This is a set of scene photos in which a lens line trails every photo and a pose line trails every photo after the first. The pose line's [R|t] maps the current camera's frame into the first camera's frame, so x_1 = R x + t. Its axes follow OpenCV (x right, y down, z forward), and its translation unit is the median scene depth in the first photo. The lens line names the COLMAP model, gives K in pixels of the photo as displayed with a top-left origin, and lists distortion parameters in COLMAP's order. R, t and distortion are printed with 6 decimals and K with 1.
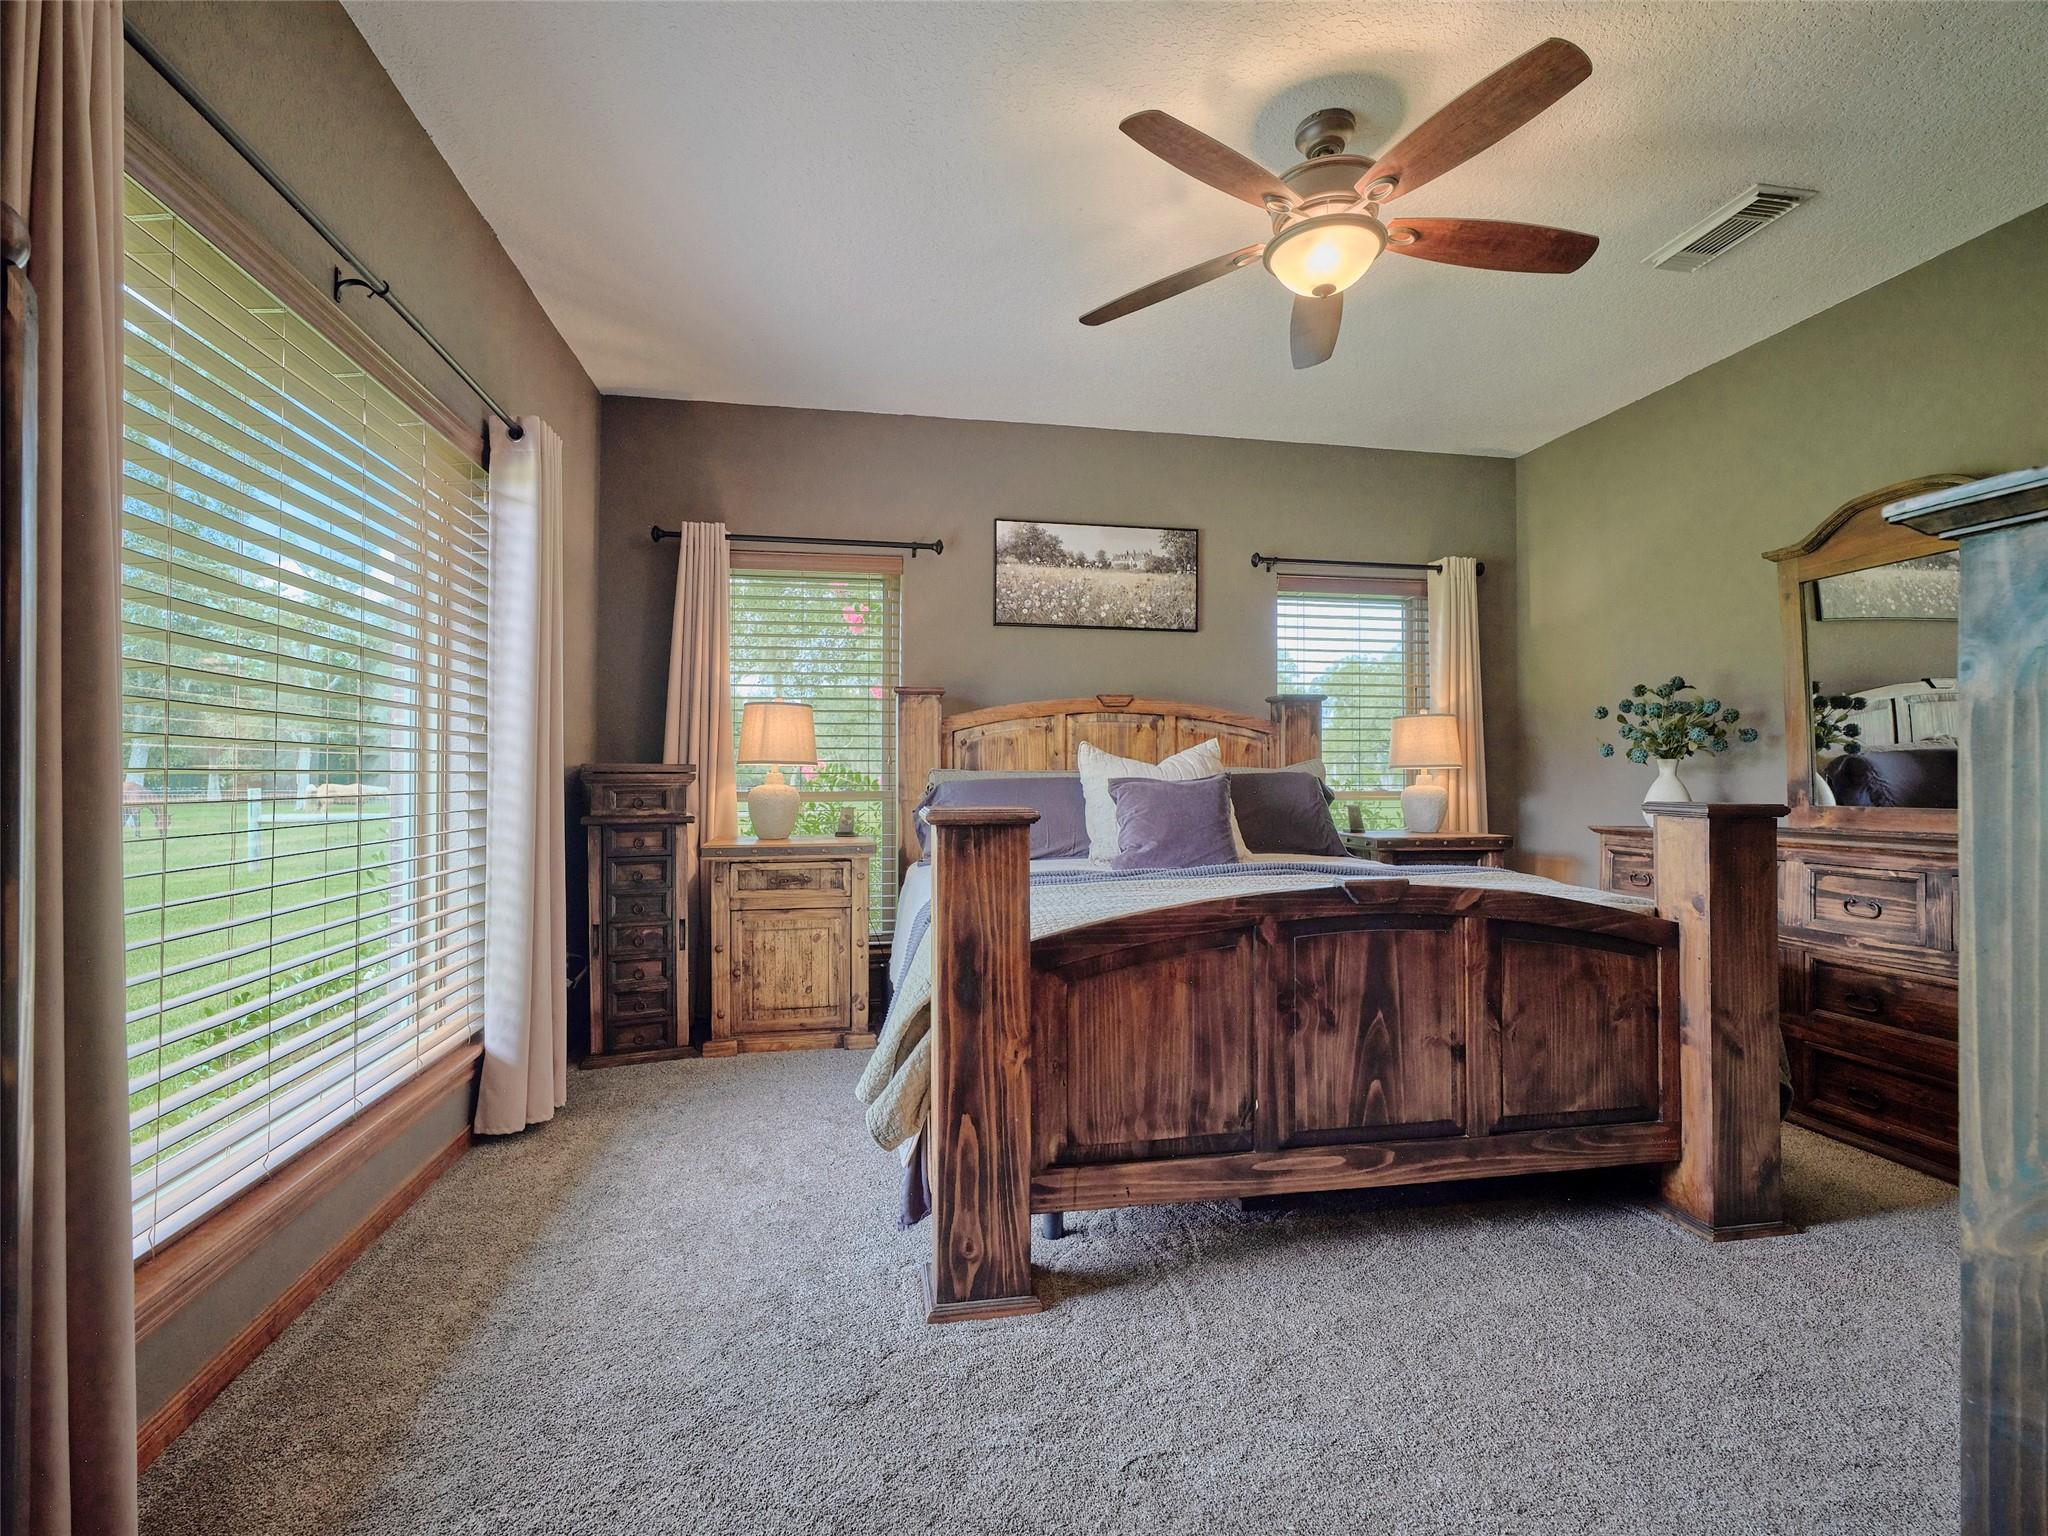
lens RADIAL K [[933.7, 0, 1024.3], [0, 933.7, 794.0], [0, 0, 1]] dist [-0.002080, 0.000349]
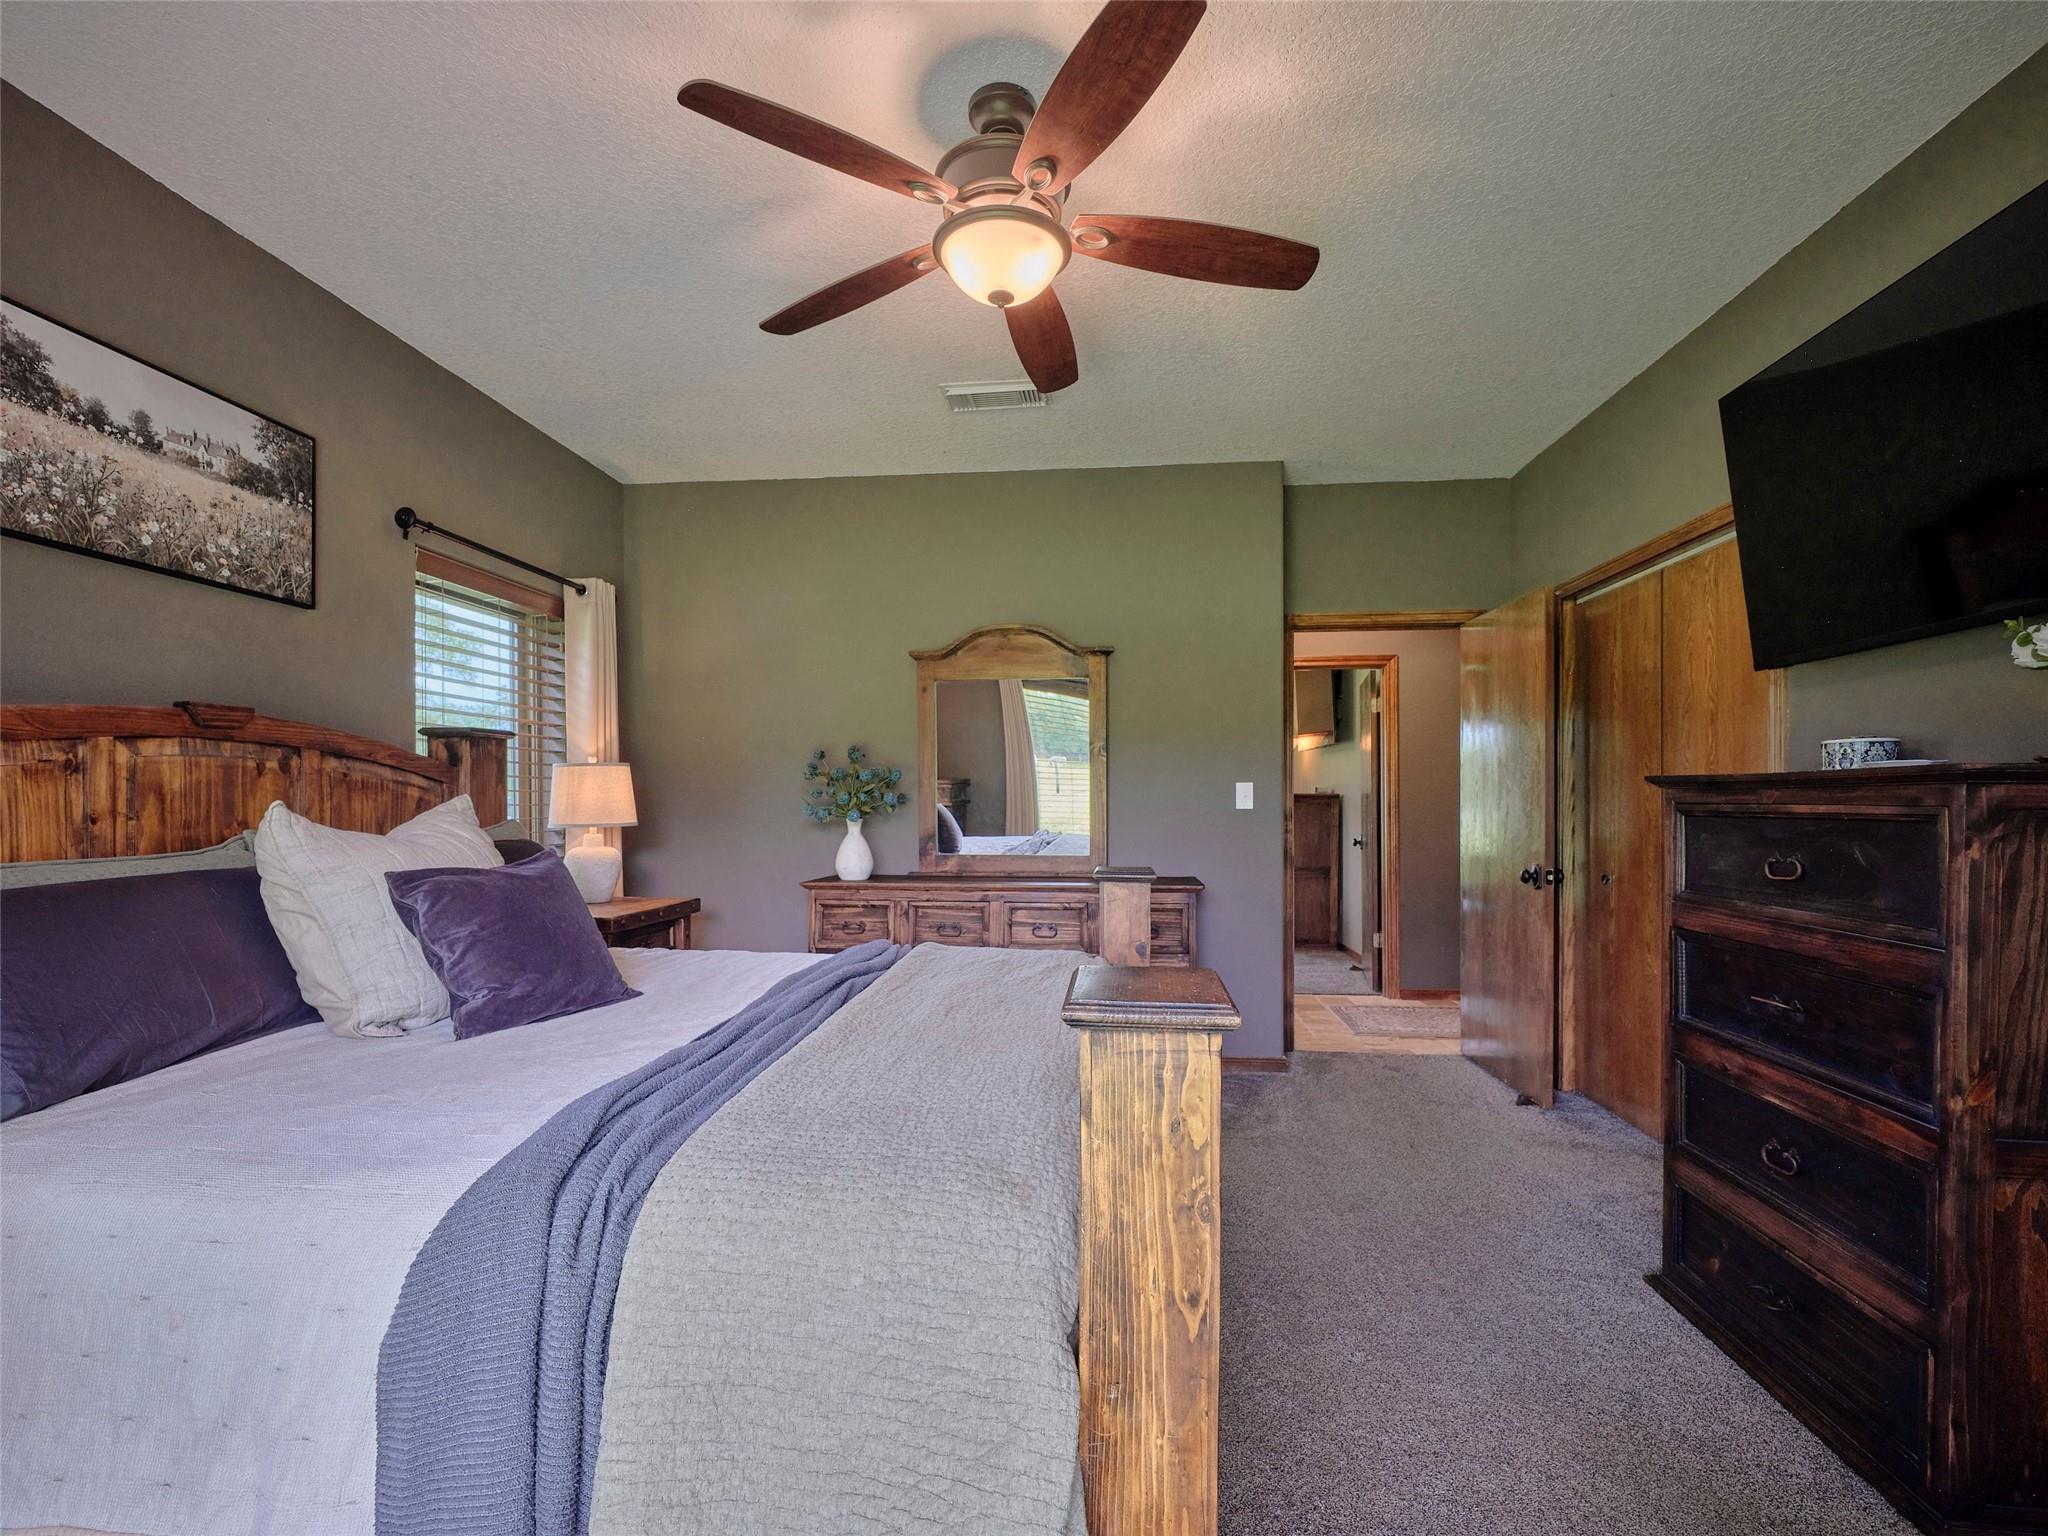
lens RADIAL K [[919.9, 0, 1023.8], [0, 919.9, 822.3], [0, 0, 1]] dist [0.000186, -0.000049]
pose [[0.277308, -0.022795, 0.960510, -0.270257], [0.014300, 0.999706, 0.019597, -0.043264], [-0.960675, 0.008301, 0.277553, 0.413536]]
